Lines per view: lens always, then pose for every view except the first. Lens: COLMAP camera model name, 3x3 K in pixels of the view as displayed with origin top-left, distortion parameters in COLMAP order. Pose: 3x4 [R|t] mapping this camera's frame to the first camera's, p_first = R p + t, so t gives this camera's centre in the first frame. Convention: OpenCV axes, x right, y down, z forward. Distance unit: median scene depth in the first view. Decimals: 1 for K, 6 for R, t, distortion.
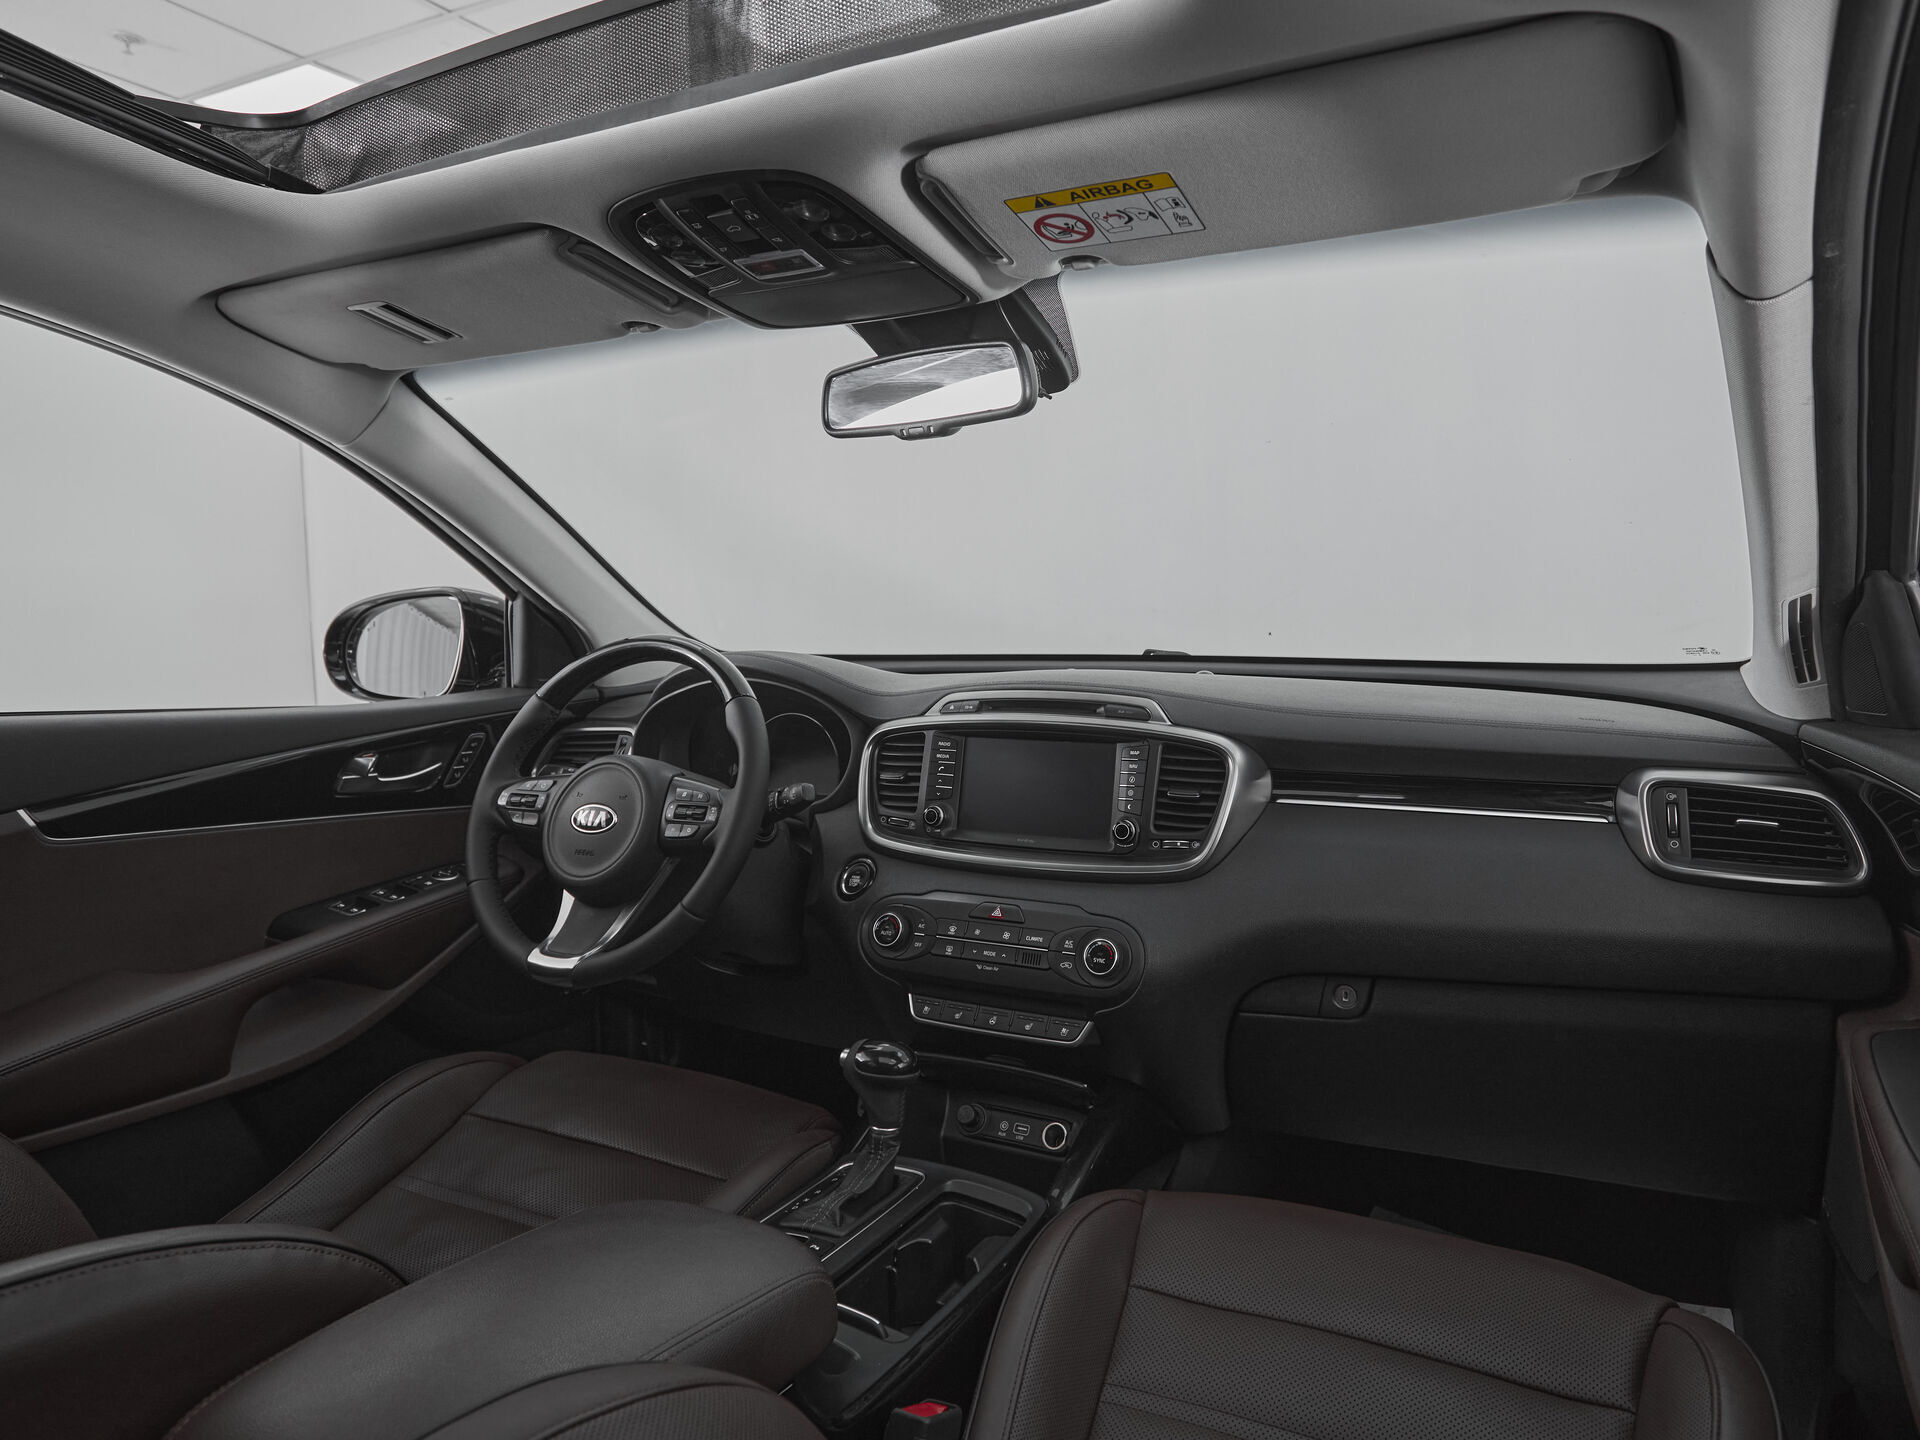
lens RADIAL K [[1154.2, 0, 1029.6], [0, 1154.2, 673.2], [0, 0, 1]] dist [0.001283, -0.000137]
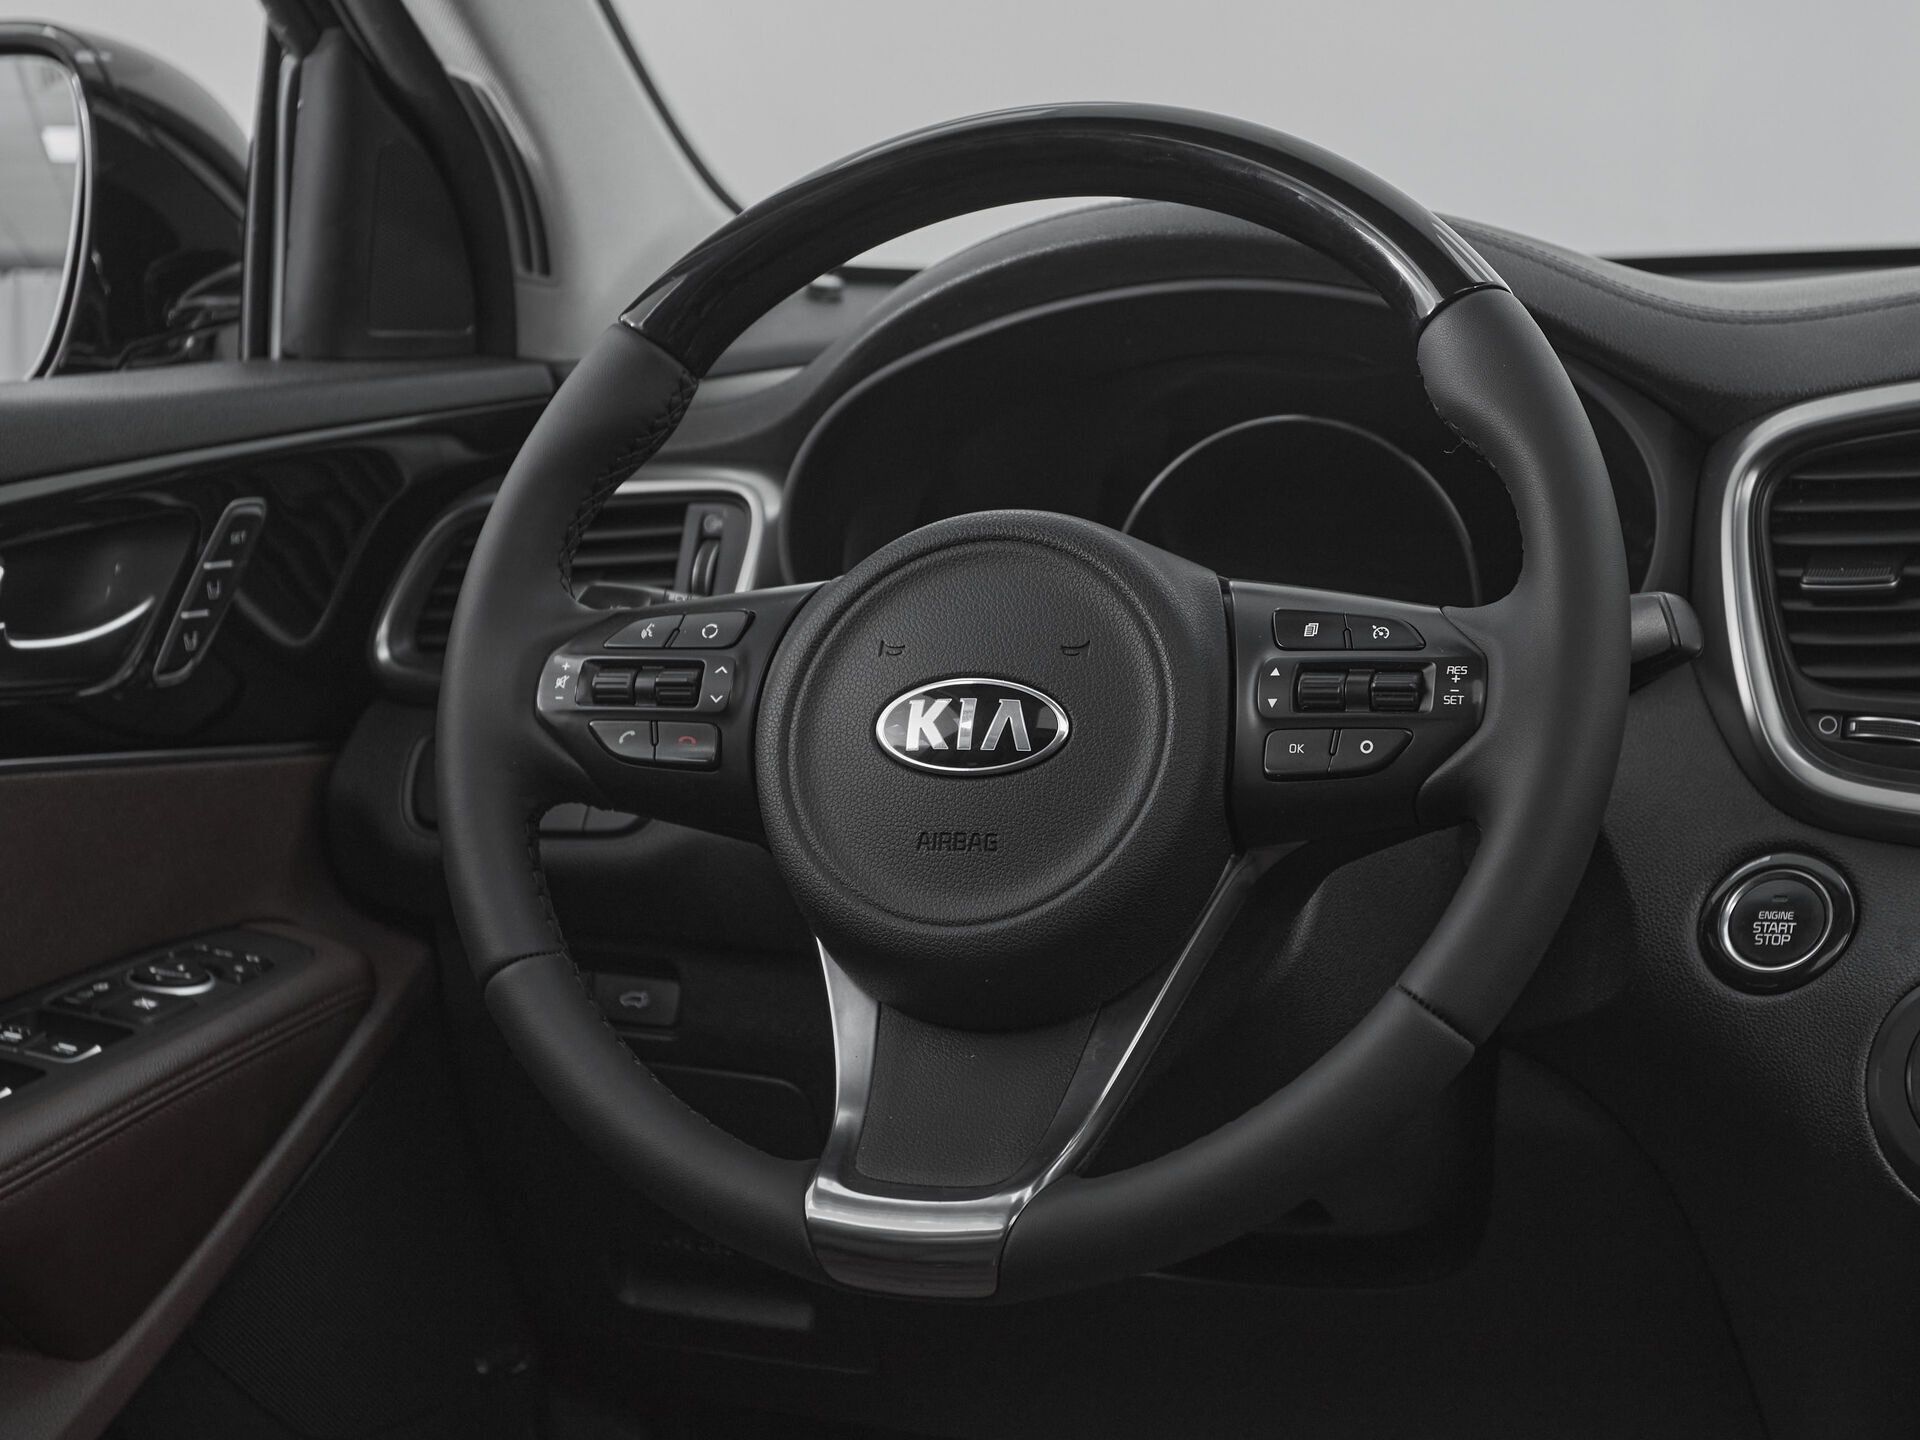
lens RADIAL K [[3294.4, 0, 1050.4], [0, 3294.4, 717.1], [0, 0, 1]] dist [0.037074, 0.019229]
pose [[0.996853, -0.023604, 0.075682, -0.426184], [0.019009, 0.997964, 0.060876, 0.075099], [-0.076964, -0.059246, 0.995272, 0.183315]]
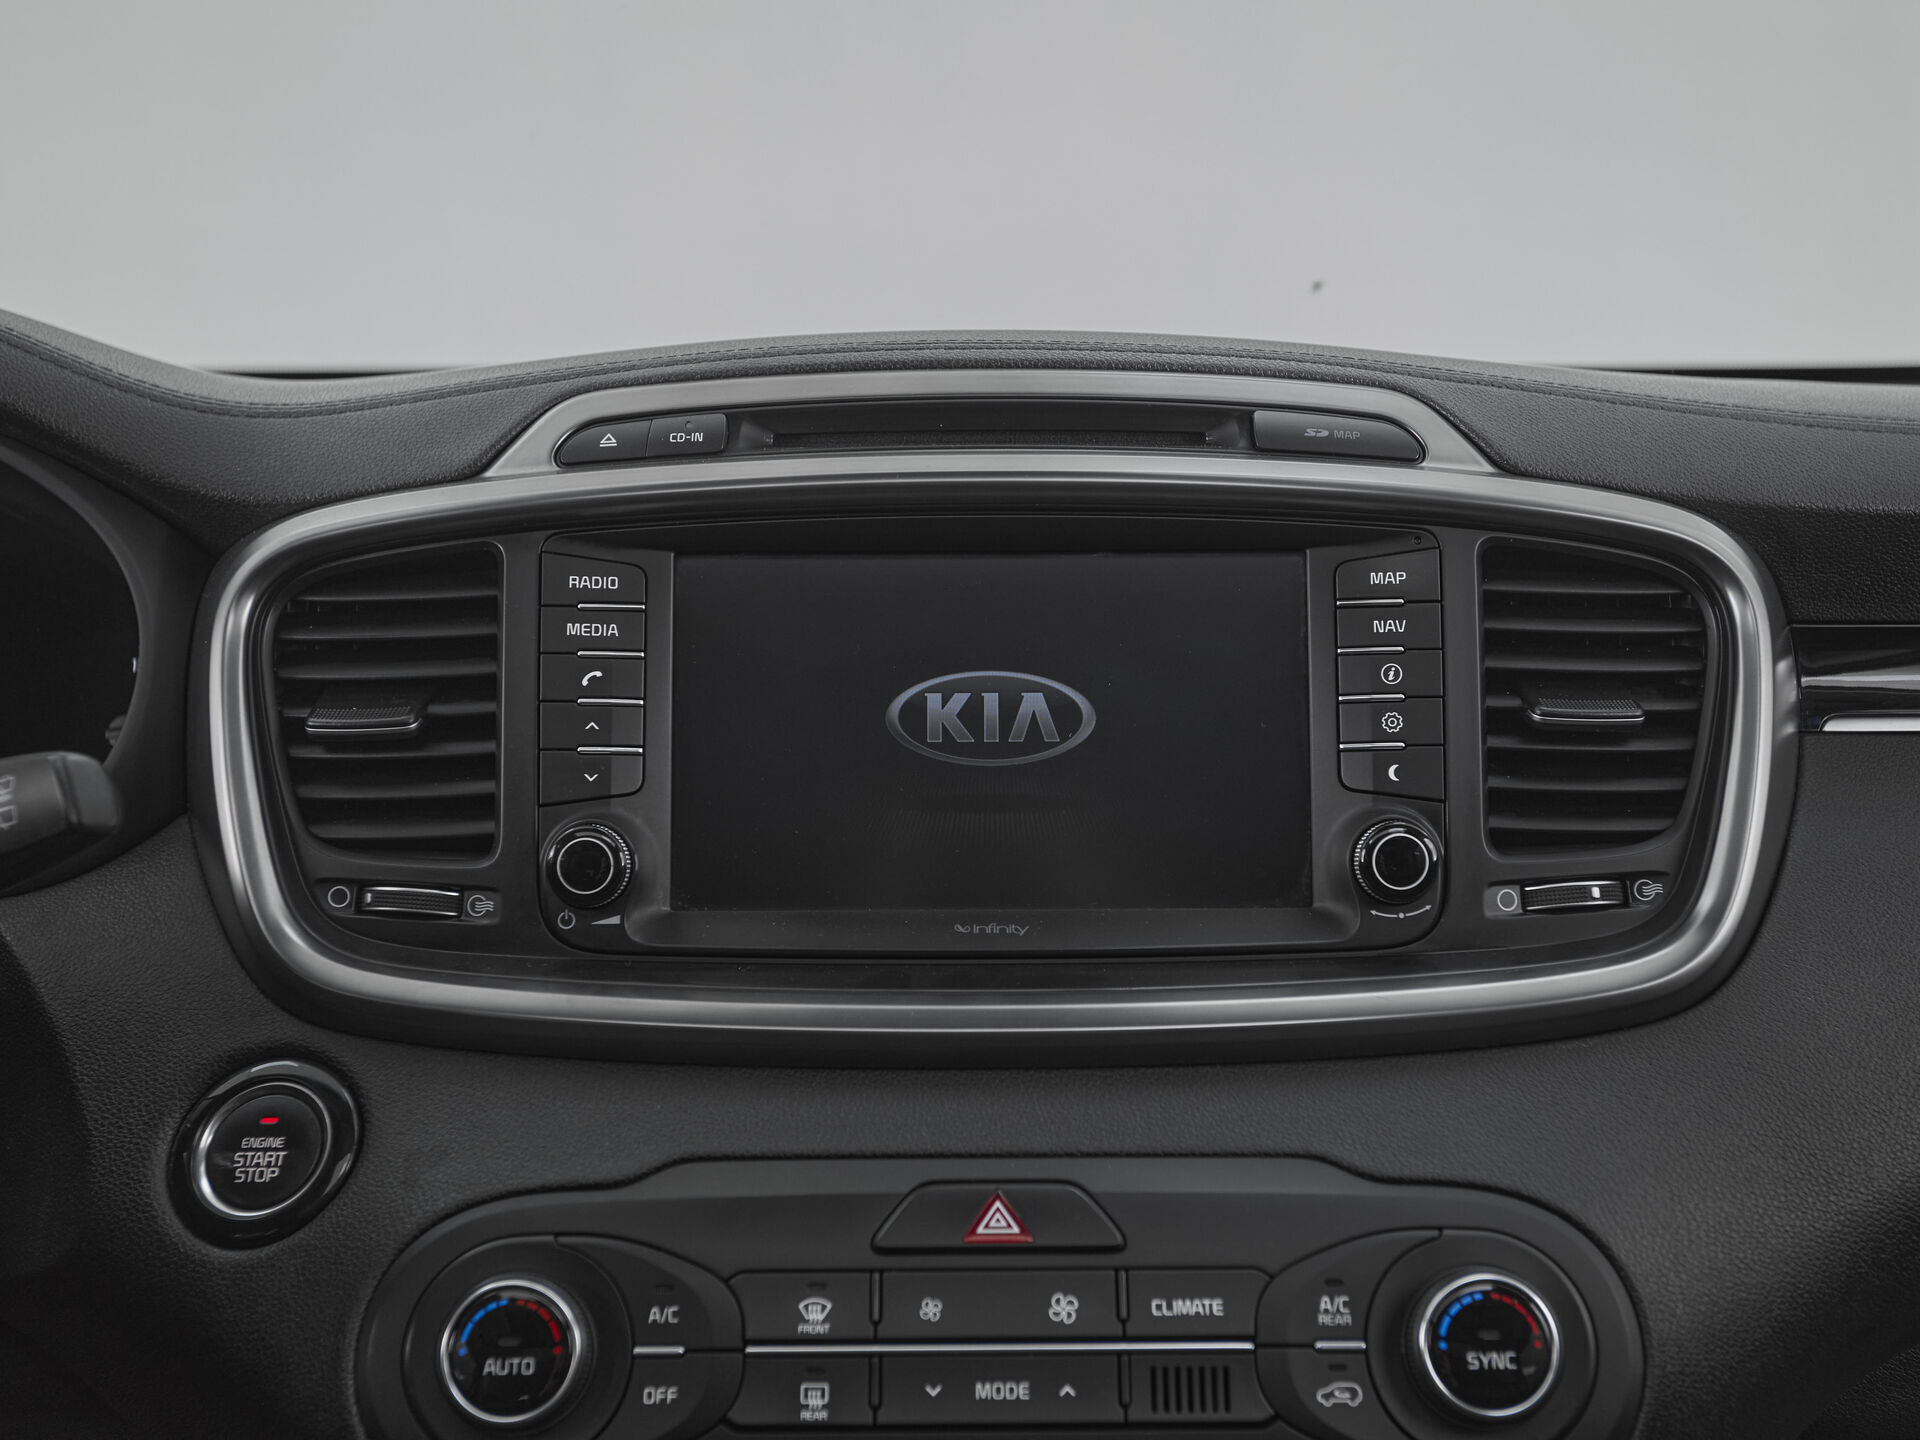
lens RADIAL K [[2324.6, 0, 960.0], [0, 2324.6, 720.0], [0, 0, 1]] dist [0.022040, 0.067940]
pose [[0.904096, -0.040068, 0.425447, -0.236831], [0.020141, 0.998484, 0.051234, 0.071735], [-0.426855, -0.037752, 0.903532, 0.538072]]
